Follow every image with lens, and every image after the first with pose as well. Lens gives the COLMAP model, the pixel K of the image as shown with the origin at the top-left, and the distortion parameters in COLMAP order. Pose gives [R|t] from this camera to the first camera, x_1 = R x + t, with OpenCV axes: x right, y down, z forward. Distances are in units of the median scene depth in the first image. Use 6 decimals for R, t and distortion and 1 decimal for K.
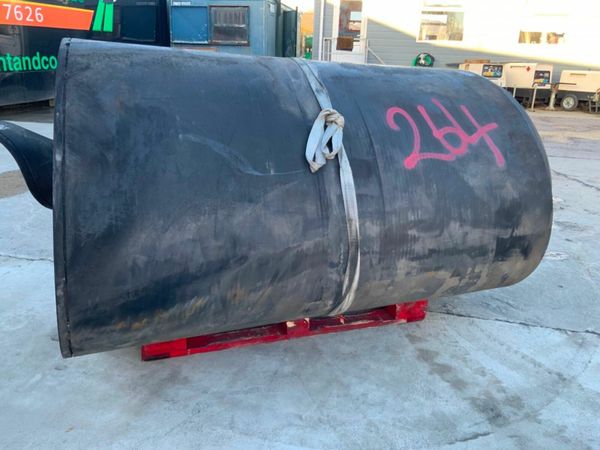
lens RADIAL K [[487.9, 0, 300.0], [0, 487.9, 225.0], [0, 0, 1]] dist [0.081003, -0.122727]
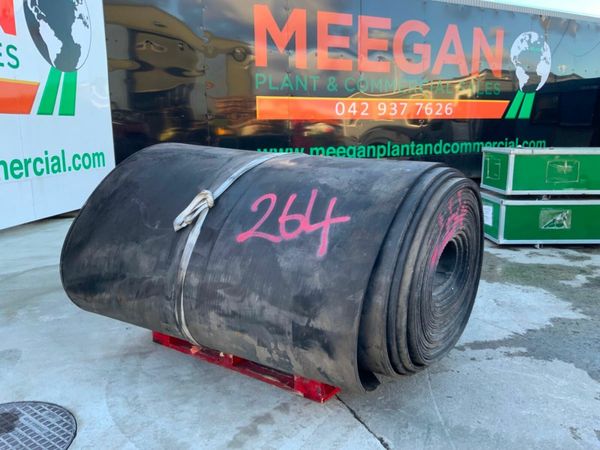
lens RADIAL K [[487.9, 0, 300.0], [0, 487.9, 225.0], [0, 0, 1]] dist [0.081003, -0.122727]
pose [[0.605589, 0.116896, -0.787145, 1.213223], [-0.238286, 0.970403, -0.039214, -0.137355], [0.759264, 0.211313, 0.615520, 0.338007]]
